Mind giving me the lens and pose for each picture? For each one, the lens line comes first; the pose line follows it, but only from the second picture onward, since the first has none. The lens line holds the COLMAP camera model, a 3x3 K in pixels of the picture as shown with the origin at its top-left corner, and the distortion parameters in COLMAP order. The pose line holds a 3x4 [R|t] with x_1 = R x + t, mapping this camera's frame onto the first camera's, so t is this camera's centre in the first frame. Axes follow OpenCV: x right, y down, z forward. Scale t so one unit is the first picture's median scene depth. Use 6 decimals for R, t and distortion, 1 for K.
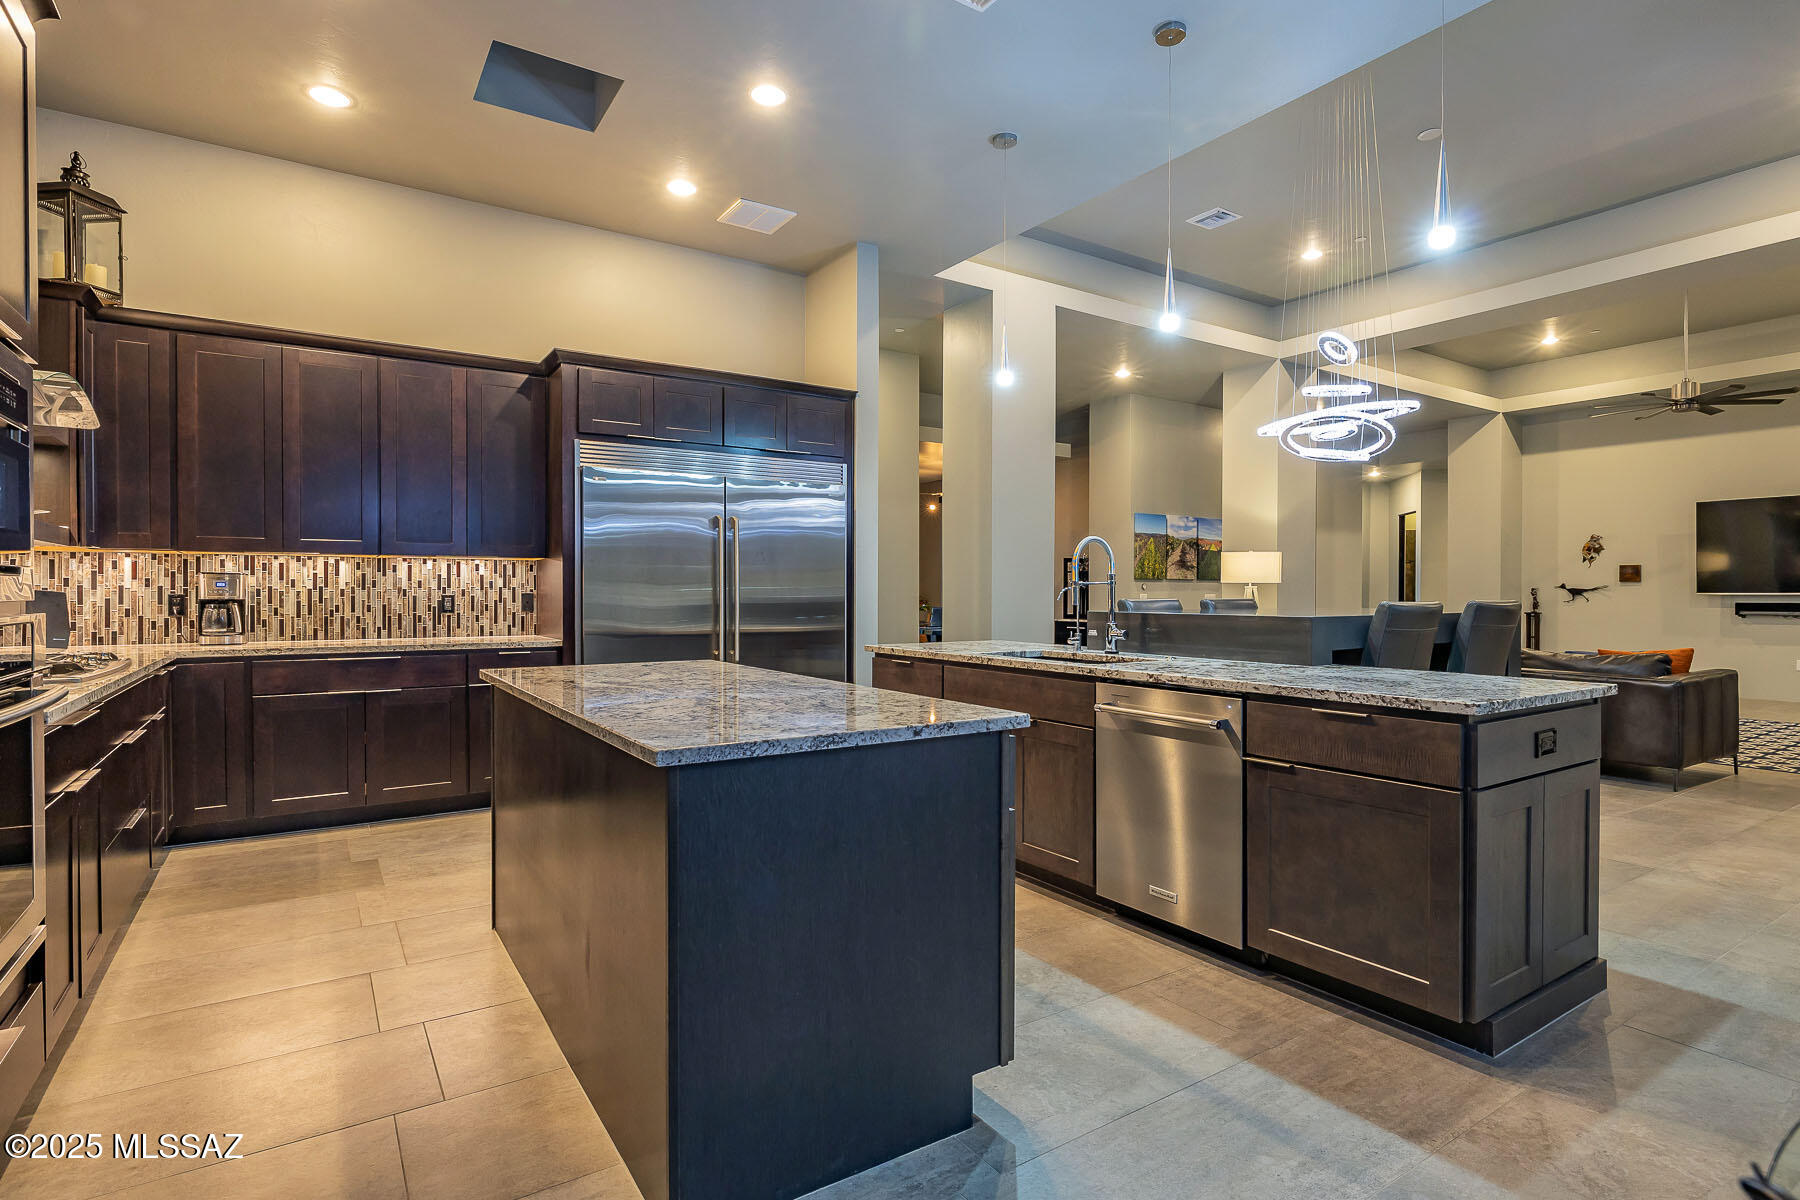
lens RADIAL K [[900.5, 0, 888.3], [0, 900.5, 585.4], [0, 0, 1]] dist [-0.005191, 0.003196]
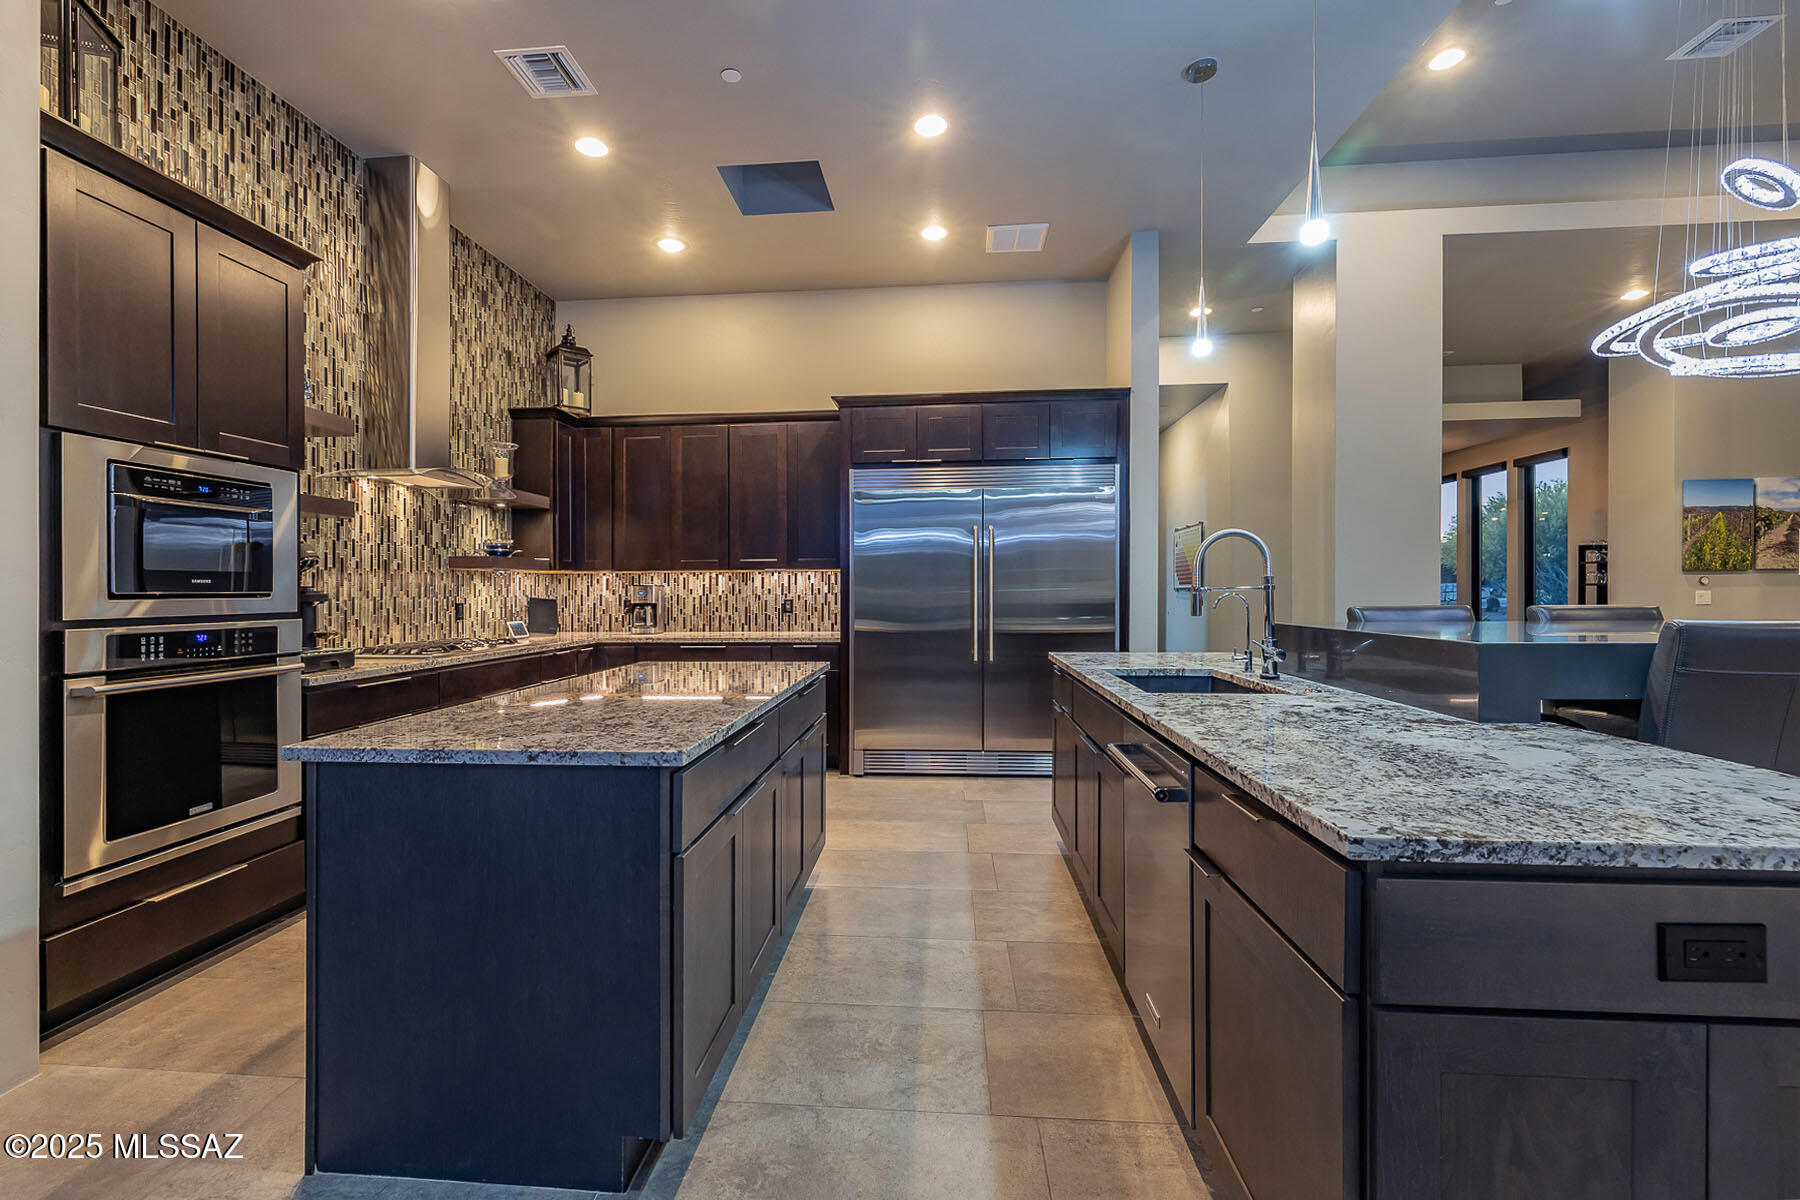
lens RADIAL K [[770.7, 0, 876.2], [0, 770.7, 584.1], [0, 0, 1]] dist [-0.000450, -0.000243]
pose [[0.782979, -0.012614, -0.621920, 0.321299], [0.013465, 0.999904, -0.003329, -0.006213], [0.621902, -0.005768, 0.783074, 0.220922]]
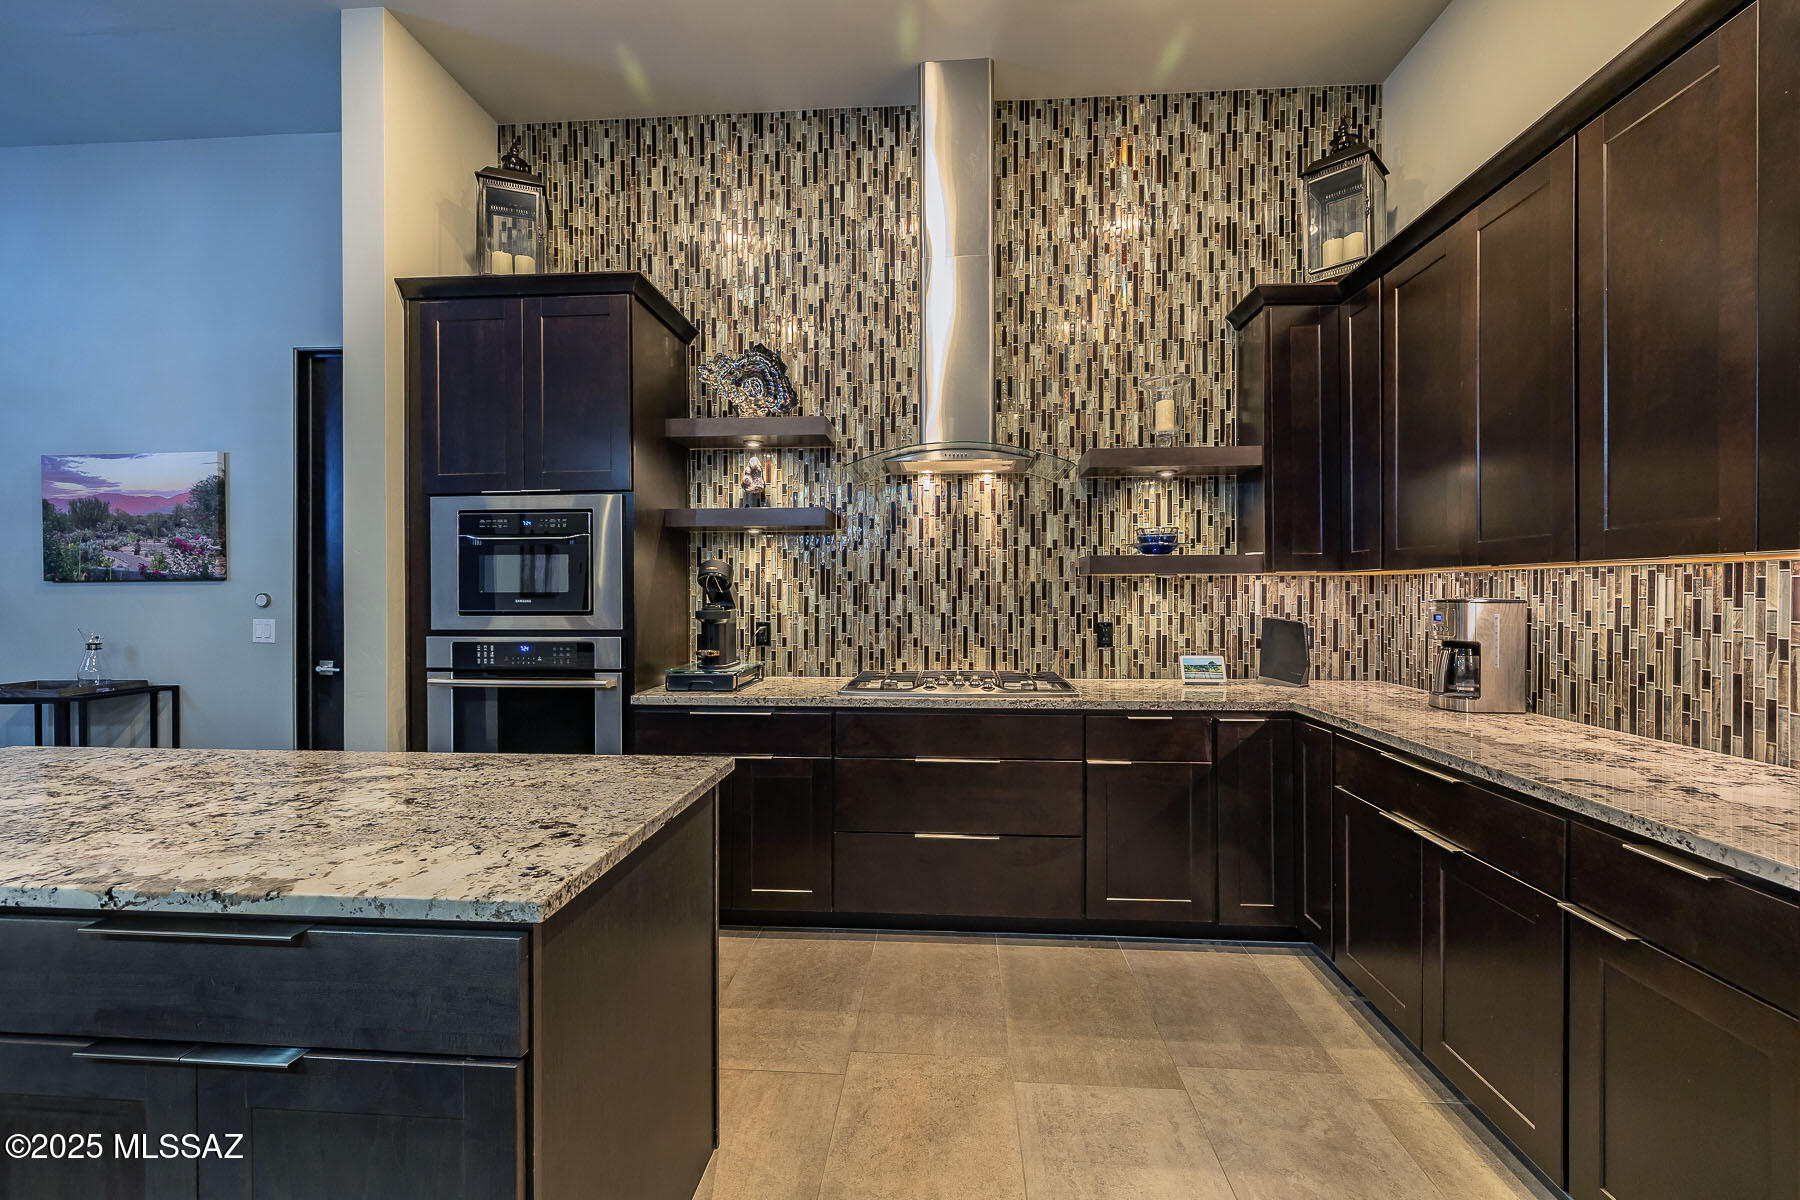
lens RADIAL K [[757.4, 0, 911.2], [0, 757.4, 593.4], [0, 0, 1]] dist [-0.000551, -0.000992]
pose [[-0.607369, 0.002851, -0.794415, -0.049537], [0.006368, 0.999979, -0.001280, -0.018999], [0.794395, -0.005836, -0.607374, 0.933995]]
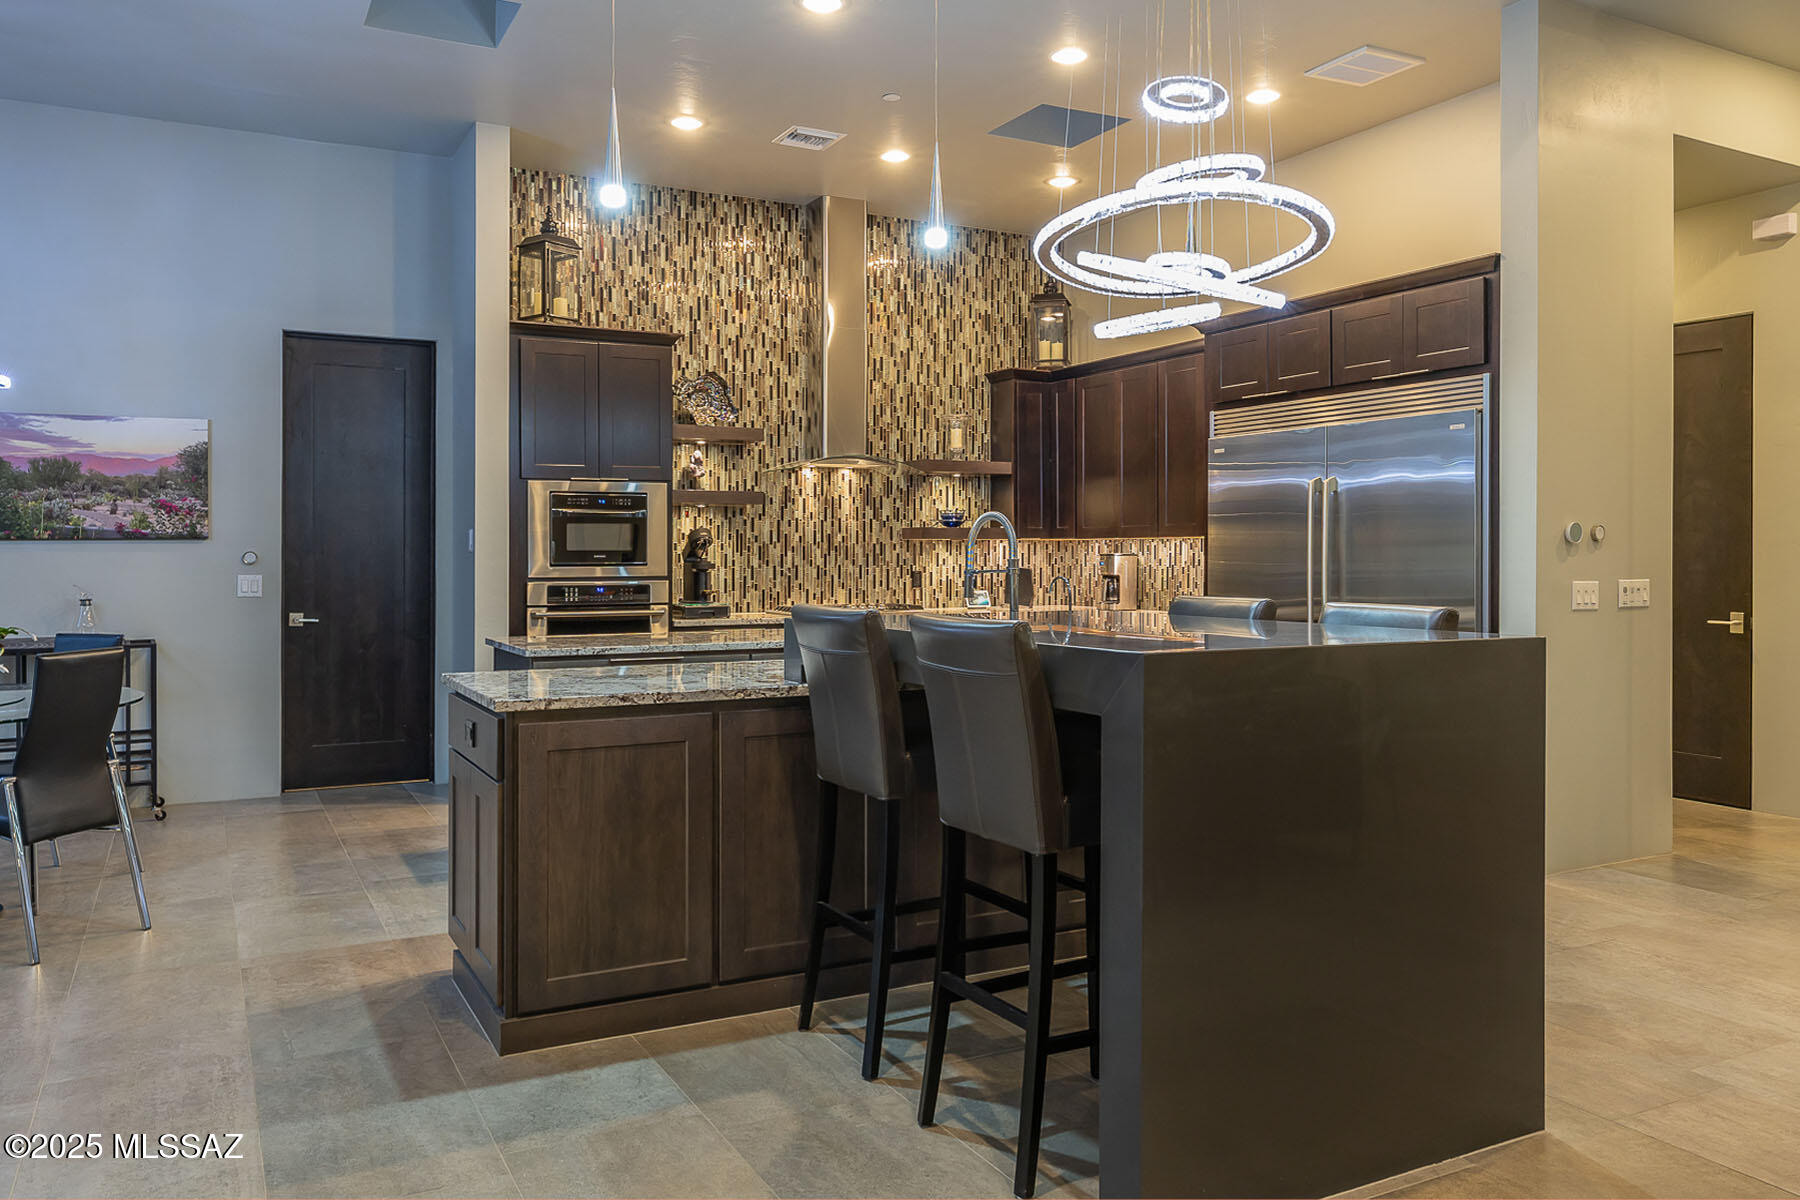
lens RADIAL K [[1328.5, 0, 917.6], [0, 1328.5, 556.3], [0, 0, 1]] dist [0.011164, -0.016726]
pose [[-0.084131, 0.002304, -0.996452, 1.090009], [0.008241, 0.999965, 0.001616, -0.015208], [0.996421, -0.008075, -0.084147, 0.809305]]
